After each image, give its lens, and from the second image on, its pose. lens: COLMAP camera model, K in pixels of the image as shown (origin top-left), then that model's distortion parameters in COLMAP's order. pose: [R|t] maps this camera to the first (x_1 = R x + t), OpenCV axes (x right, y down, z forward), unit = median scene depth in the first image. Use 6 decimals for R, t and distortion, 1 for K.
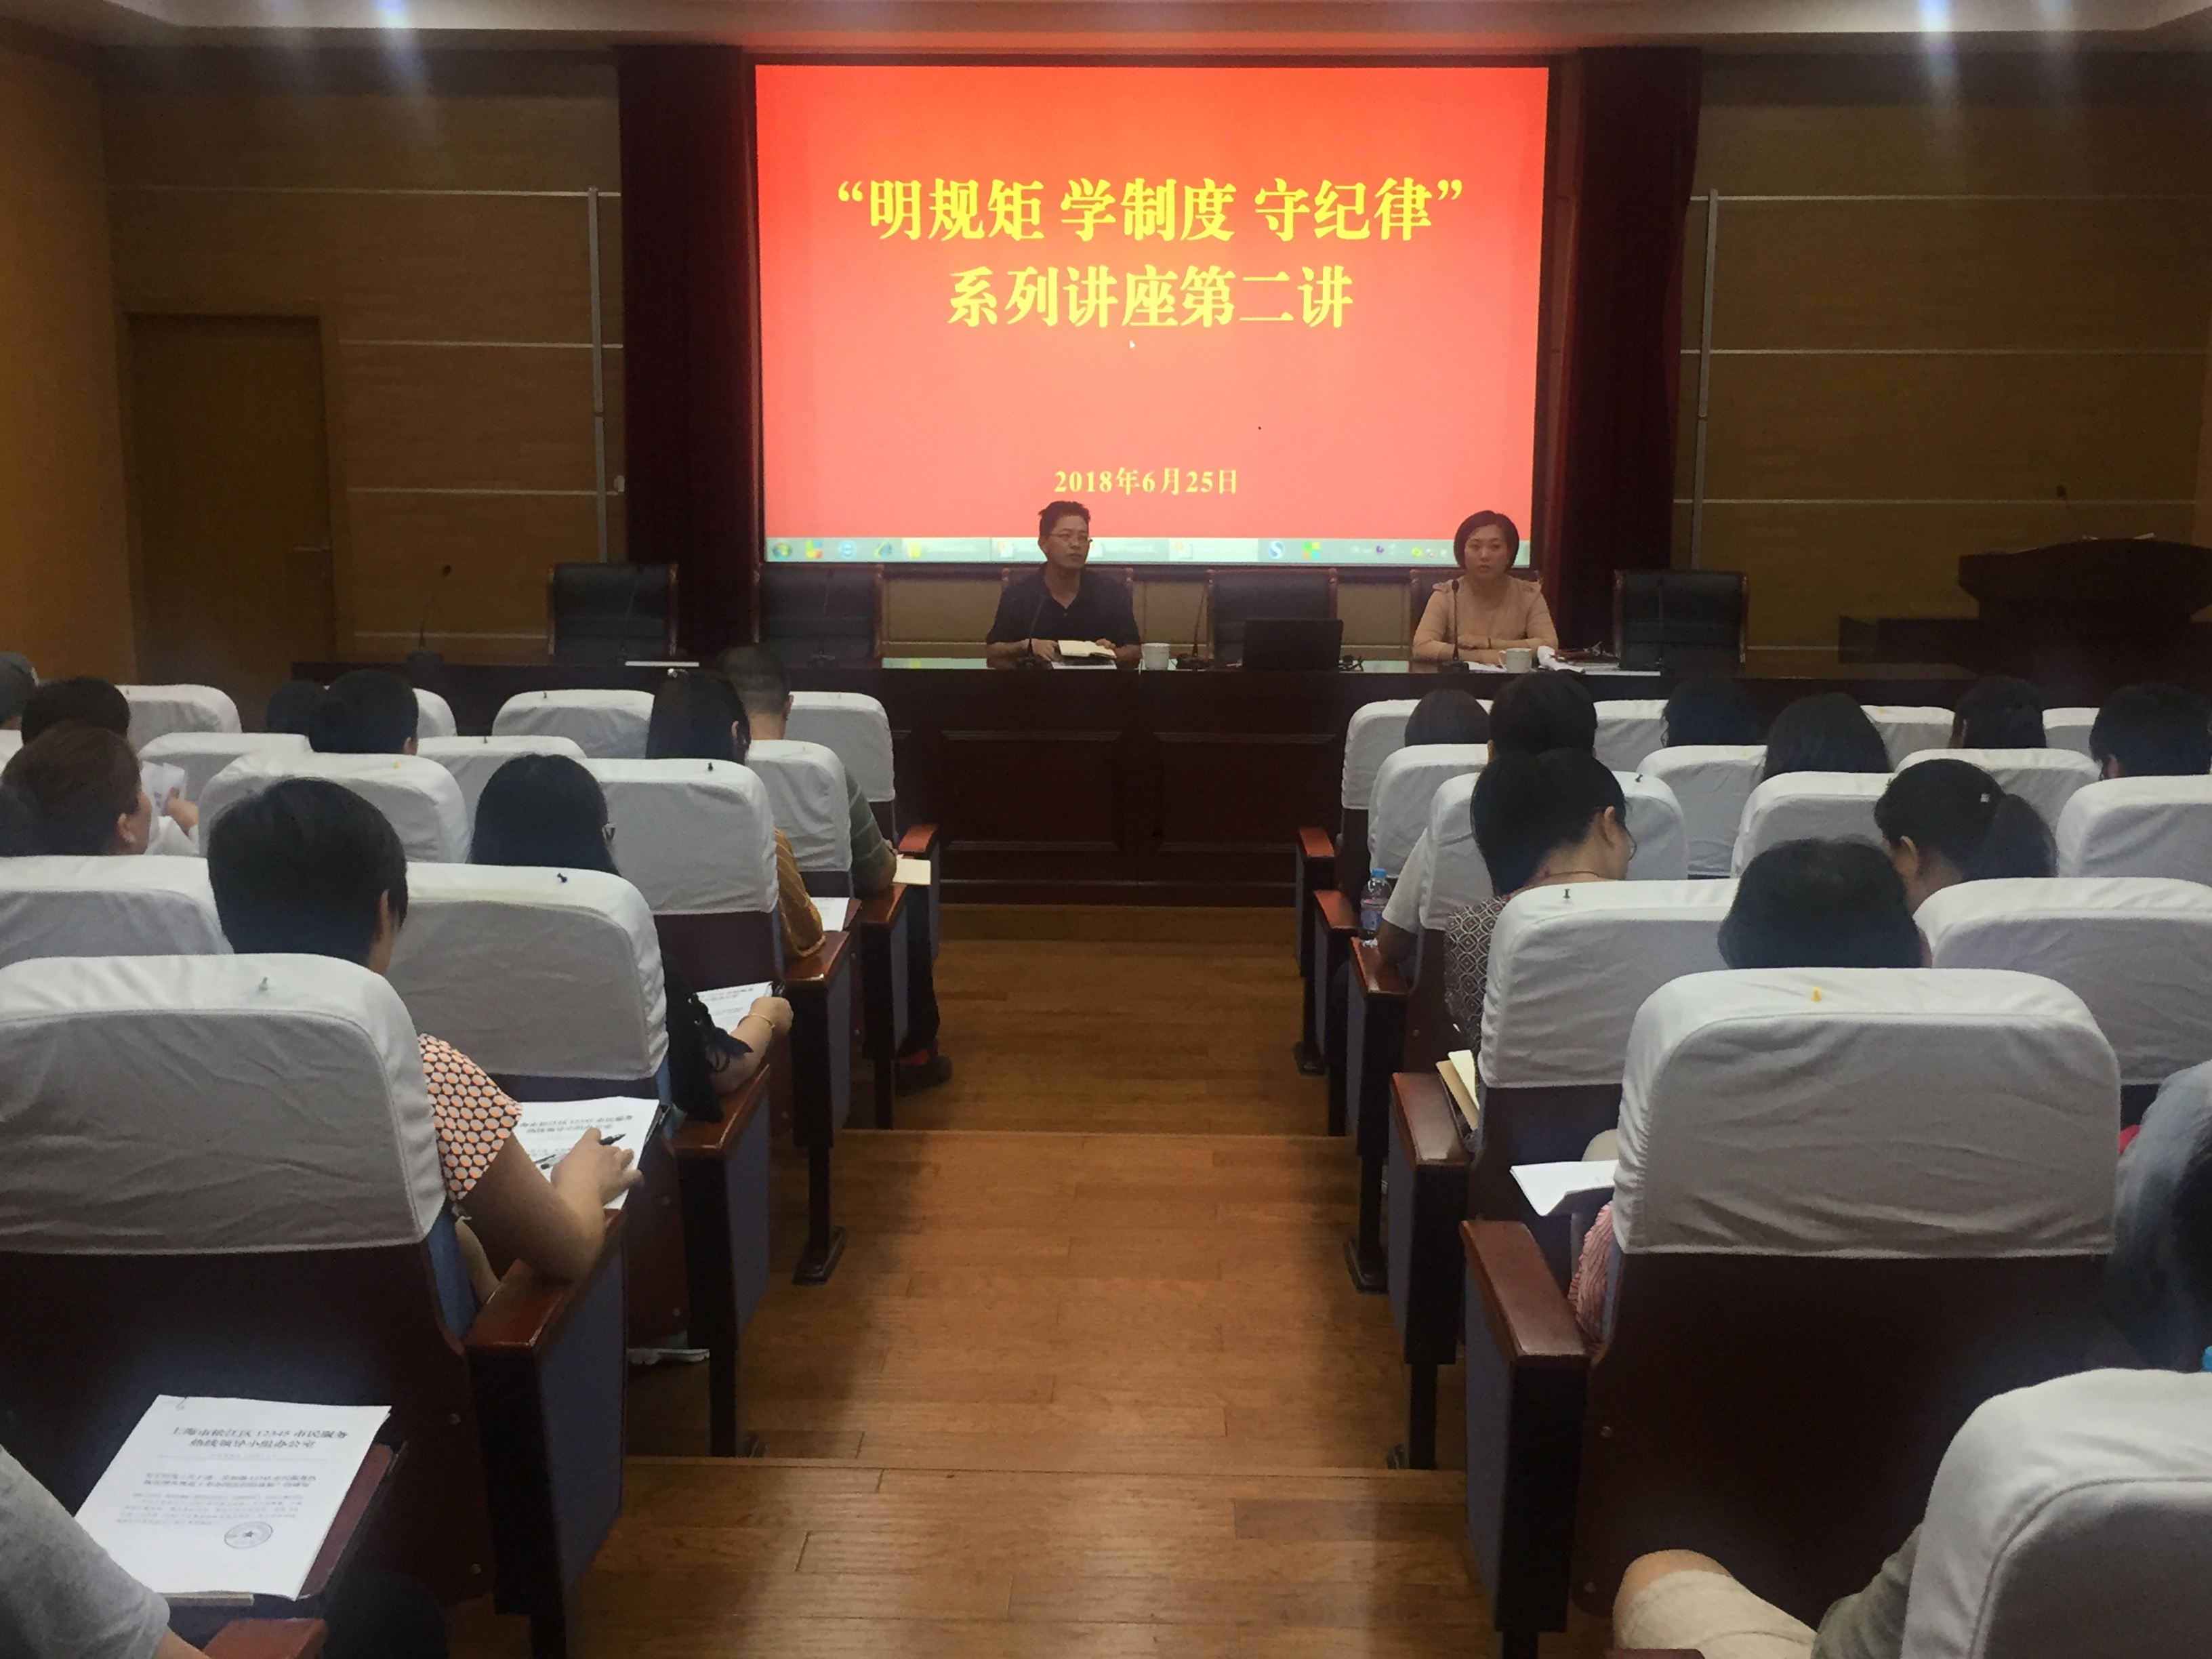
lens RADIAL K [[2550.8, 0, 1117.9], [0, 2550.8, 830.6], [0, 0, 1]] dist [-0.009550, 0.294329]
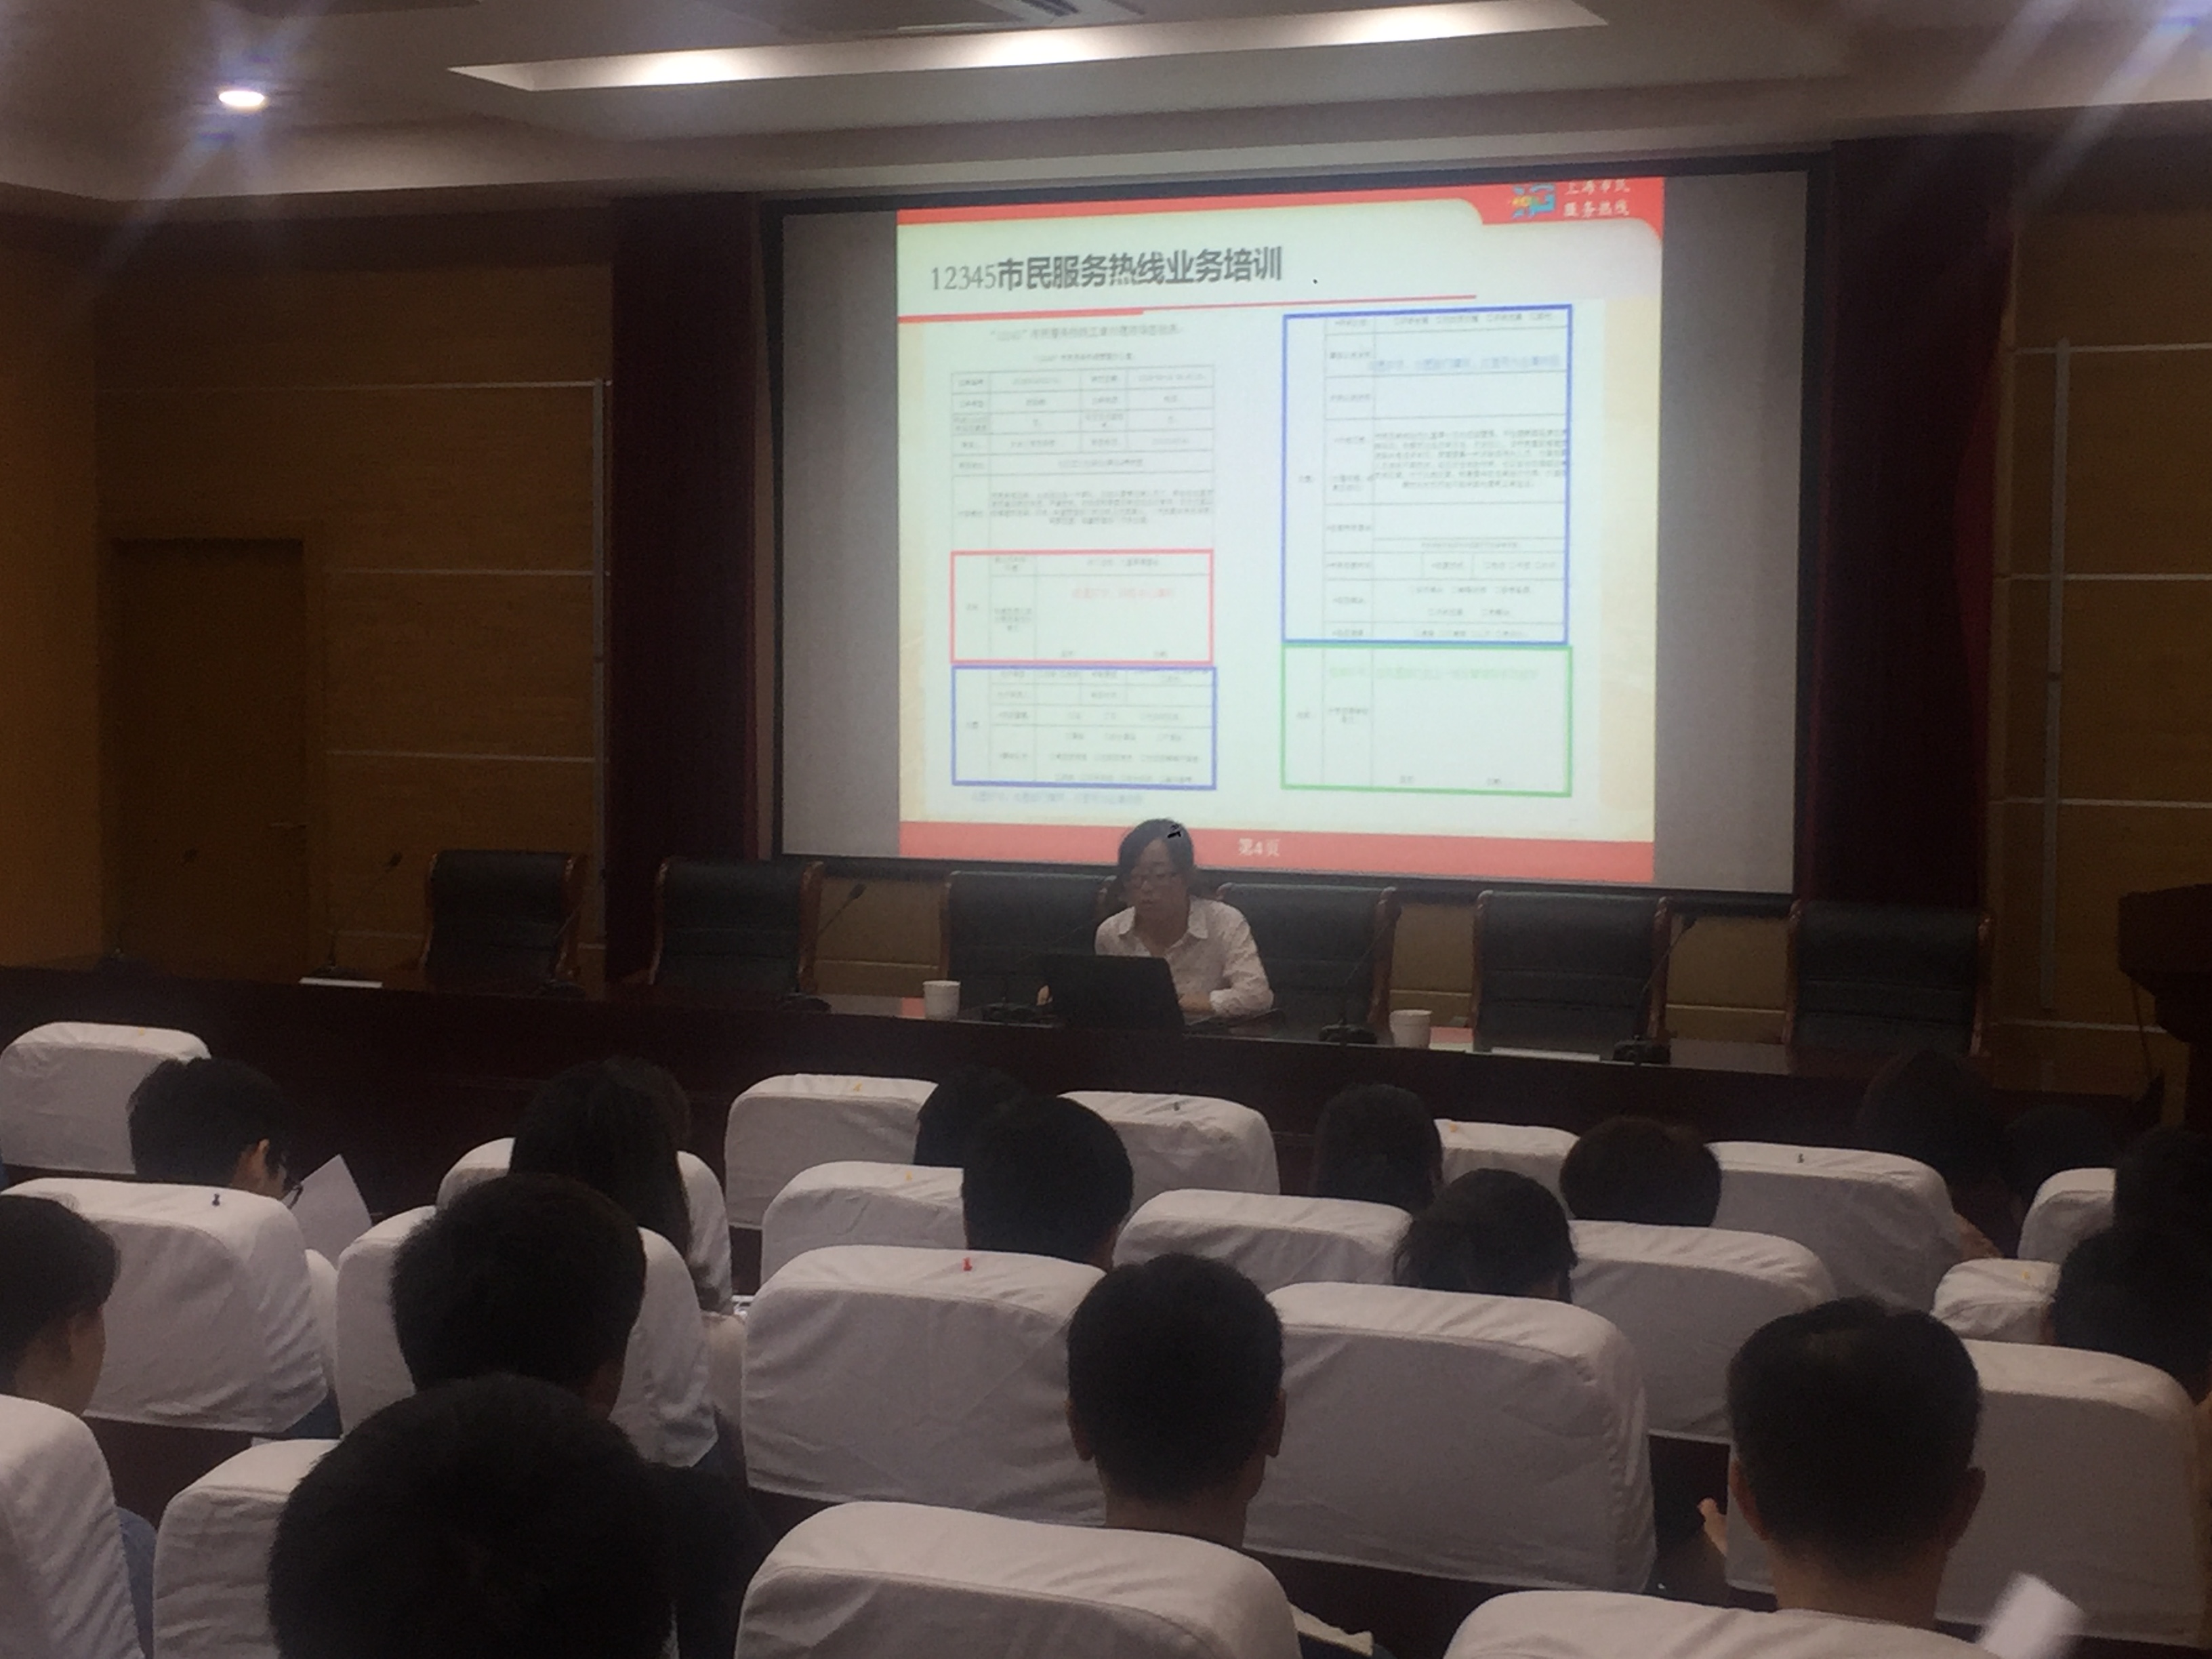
lens RADIAL K [[3368.4, 0, 1106.0], [0, 3368.4, 829.5], [0, 0, 1]] dist [0.117669, -0.097799]
pose [[0.929864, 0.025654, -0.367008, 0.336081], [-0.065899, 0.993047, -0.097548, -0.021185], [0.361953, 0.114892, 0.925089, 0.107423]]
